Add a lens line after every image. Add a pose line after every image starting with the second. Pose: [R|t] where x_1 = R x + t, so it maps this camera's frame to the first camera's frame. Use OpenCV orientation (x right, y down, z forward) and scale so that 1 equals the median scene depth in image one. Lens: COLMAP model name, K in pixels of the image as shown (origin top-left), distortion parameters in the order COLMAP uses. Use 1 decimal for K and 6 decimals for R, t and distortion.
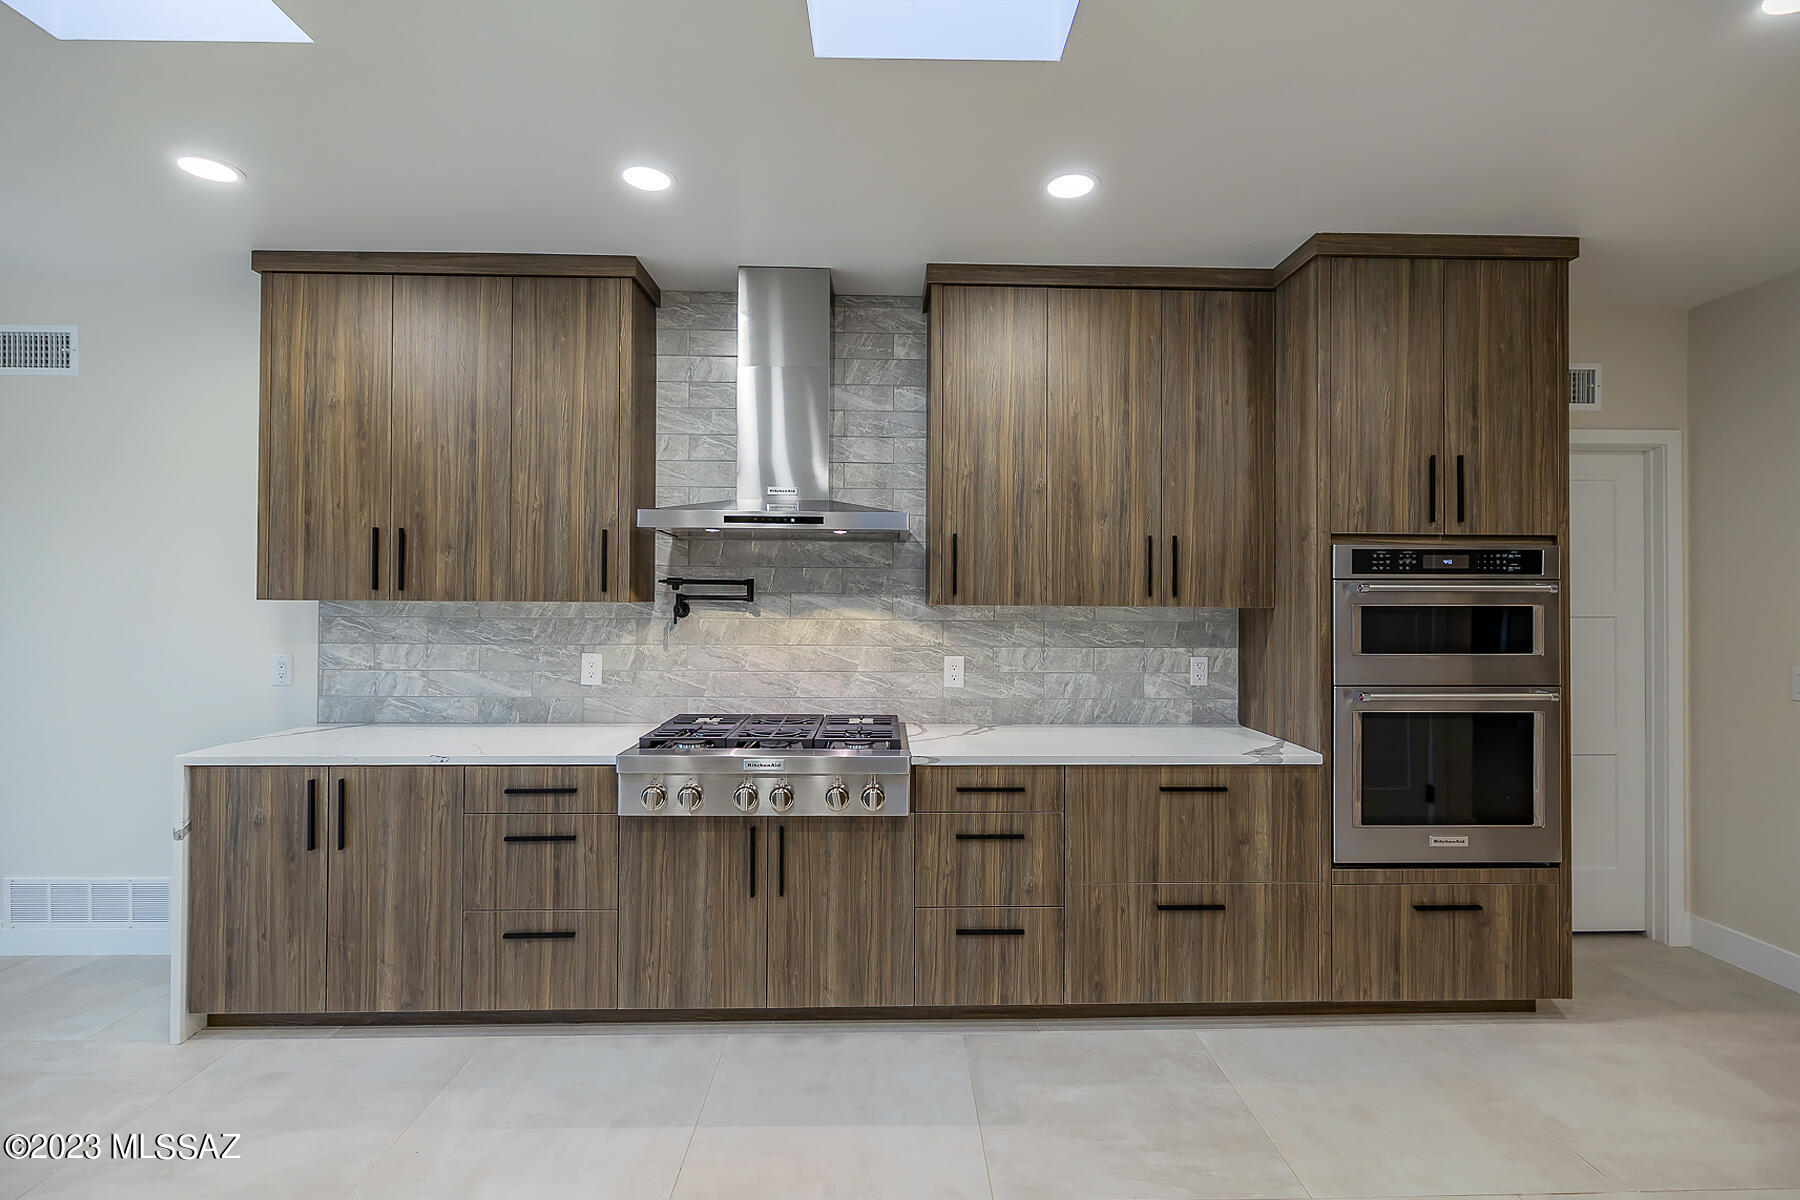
lens RADIAL K [[770.2, 0, 887.1], [0, 770.2, 604.3], [0, 0, 1]] dist [-0.002811, 0.000724]
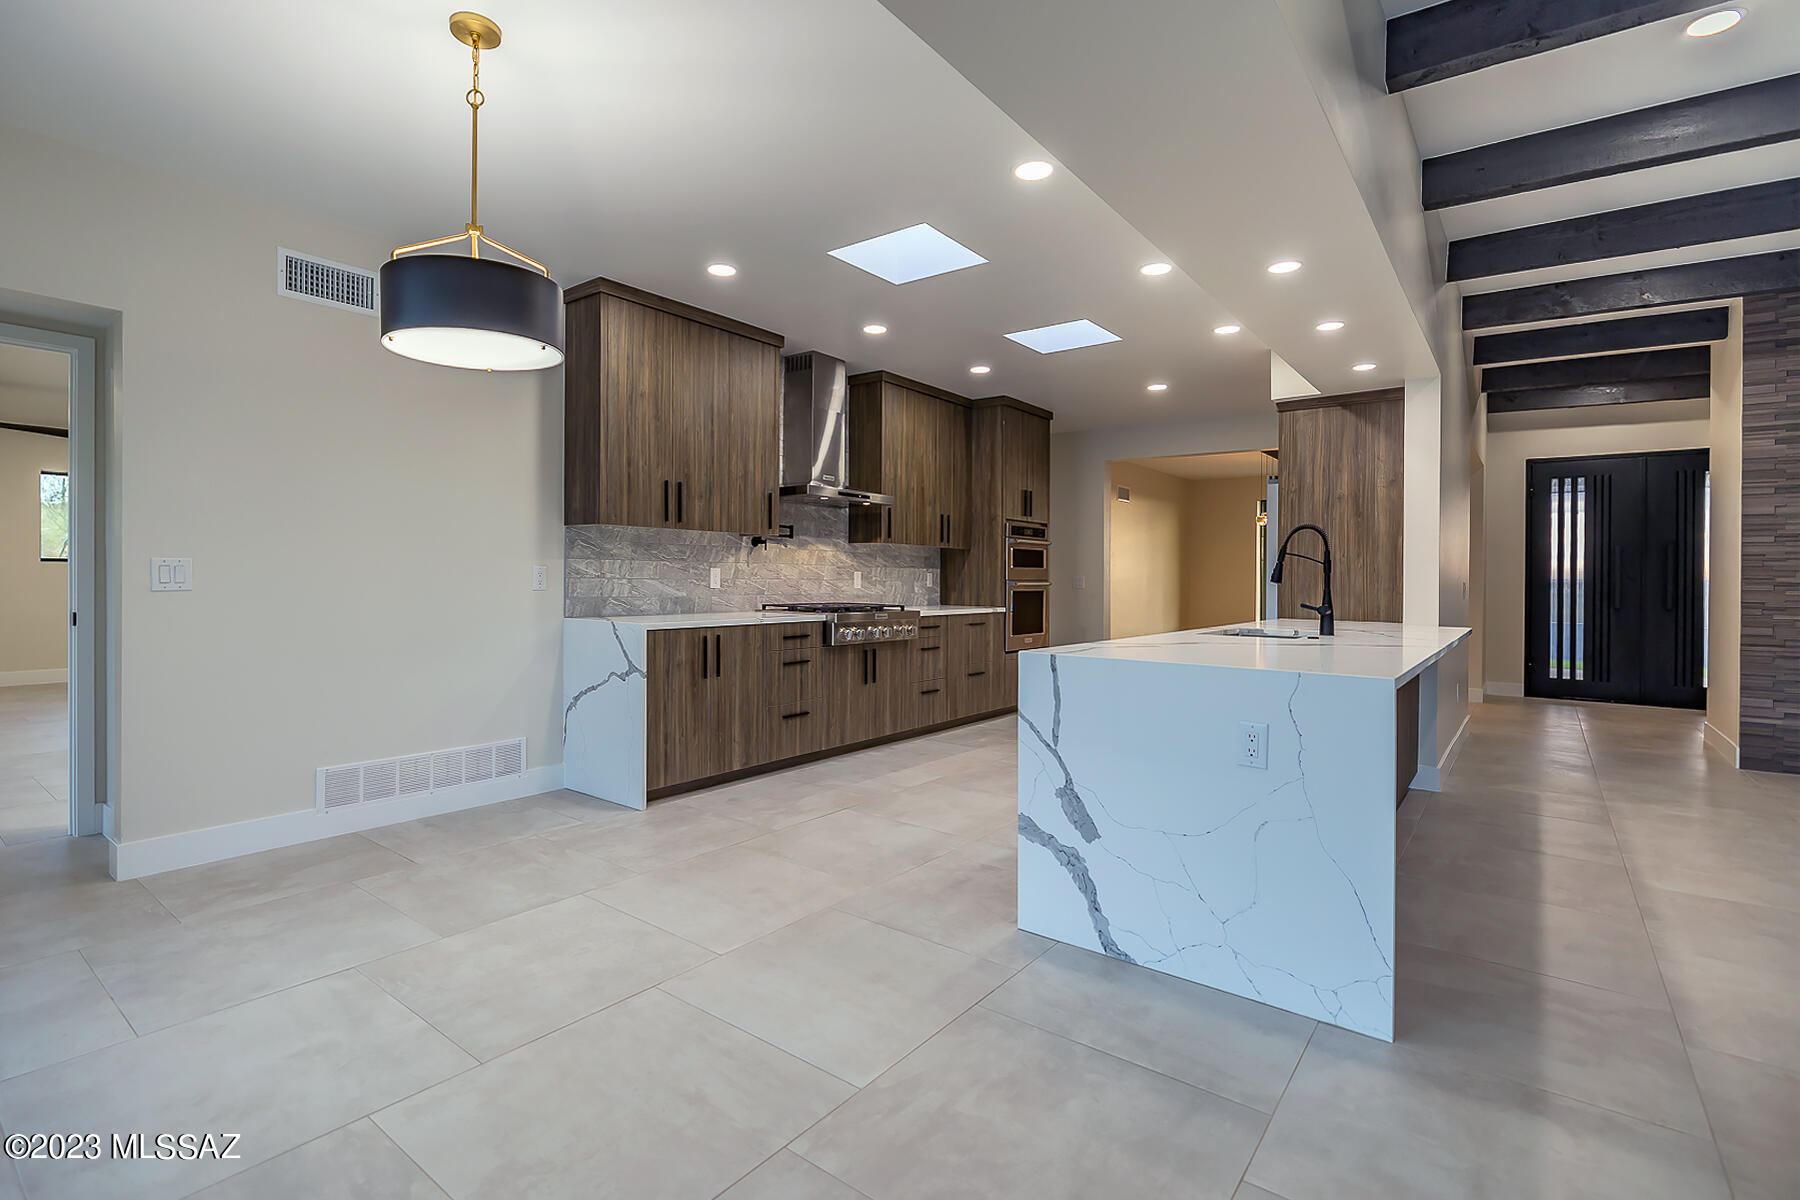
lens RADIAL K [[880.4, 0, 823.3], [0, 880.4, 577.9], [0, 0, 1]] dist [-0.005669, -0.001659]
pose [[0.658774, 0.002000, 0.752338, -1.762756], [-0.004214, 0.999991, 0.001032, 0.089877], [-0.752329, -0.003850, 0.658776, -0.379118]]
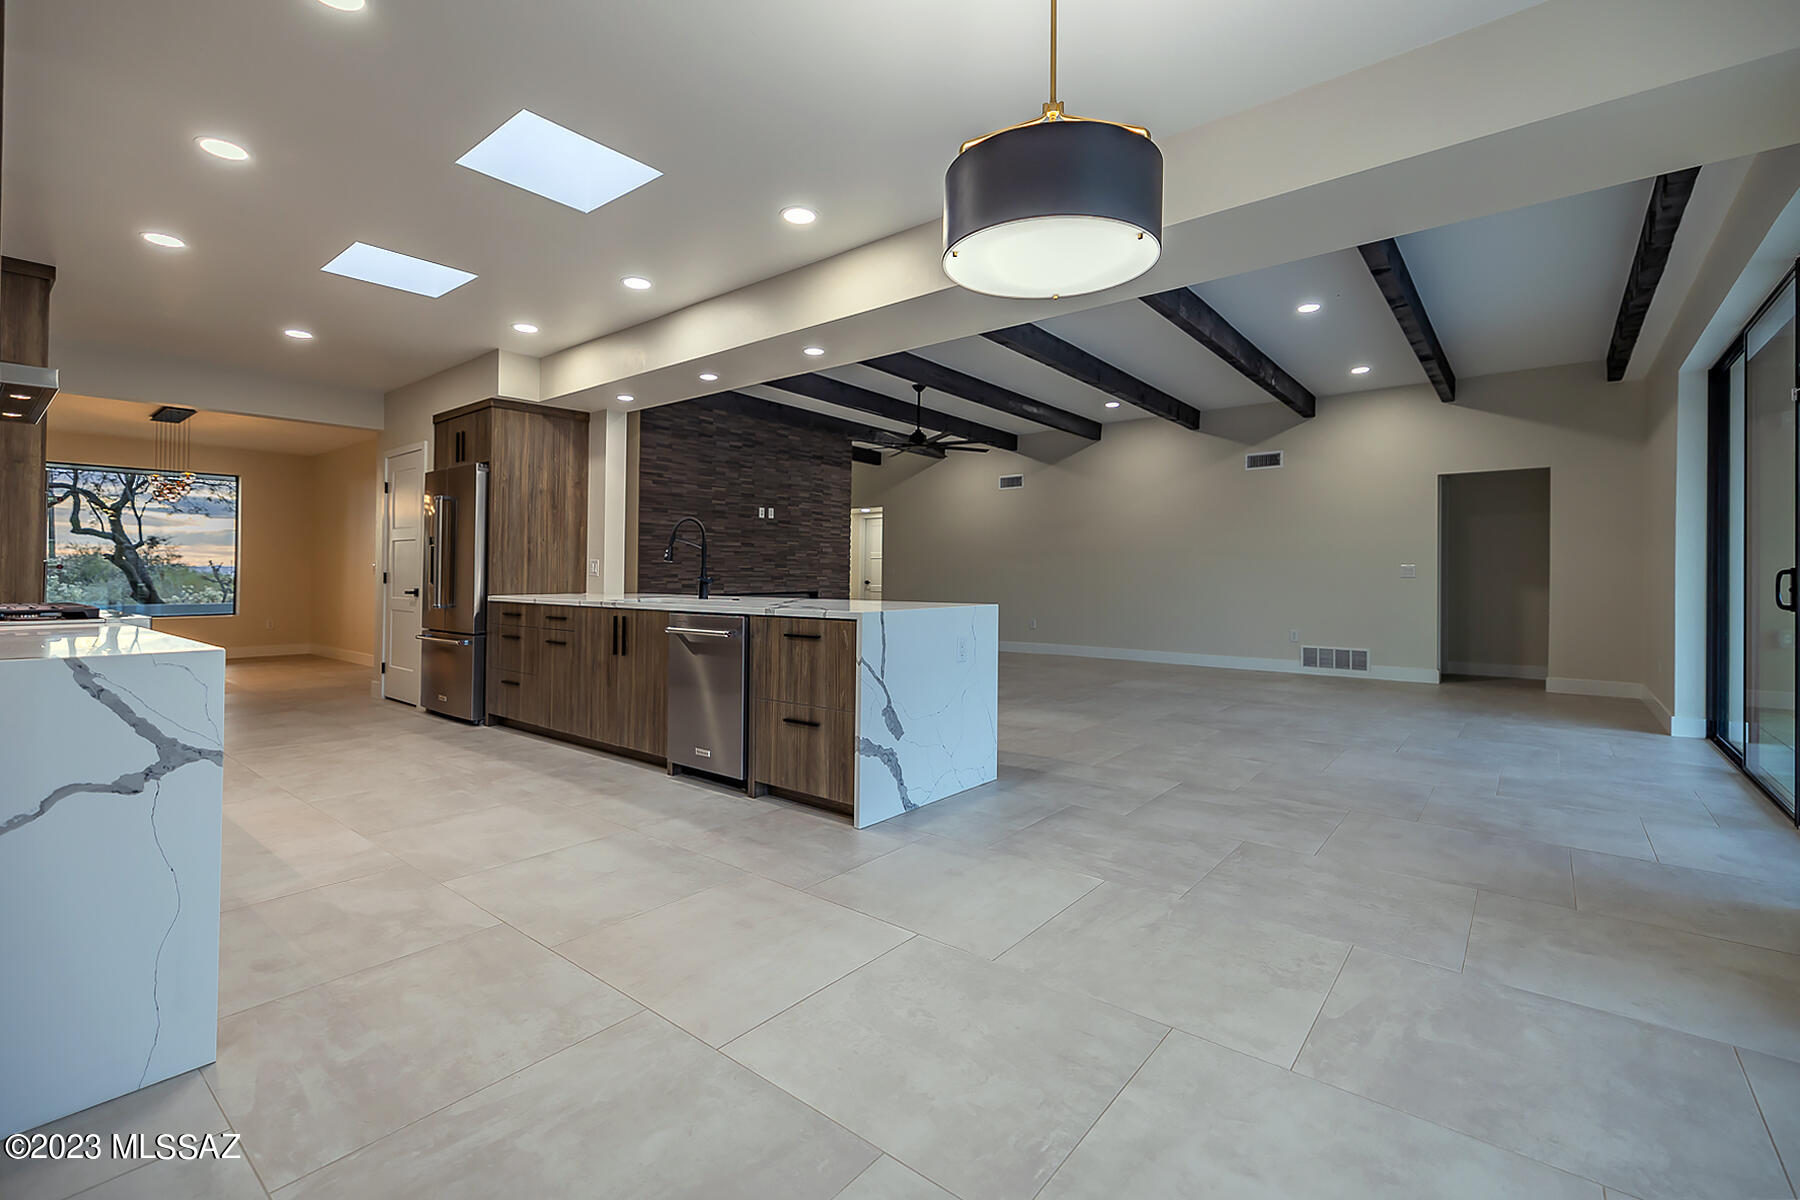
lens RADIAL K [[770.2, 0, 945.5], [0, 770.2, 566.2], [0, 0, 1]] dist [-0.002811, 0.000724]
pose [[-0.786374, -0.000031, 0.617750, -1.644539], [-0.000152, 1.000000, -0.000144, 0.107636], [-0.617750, -0.000208, -0.786374, 1.006809]]
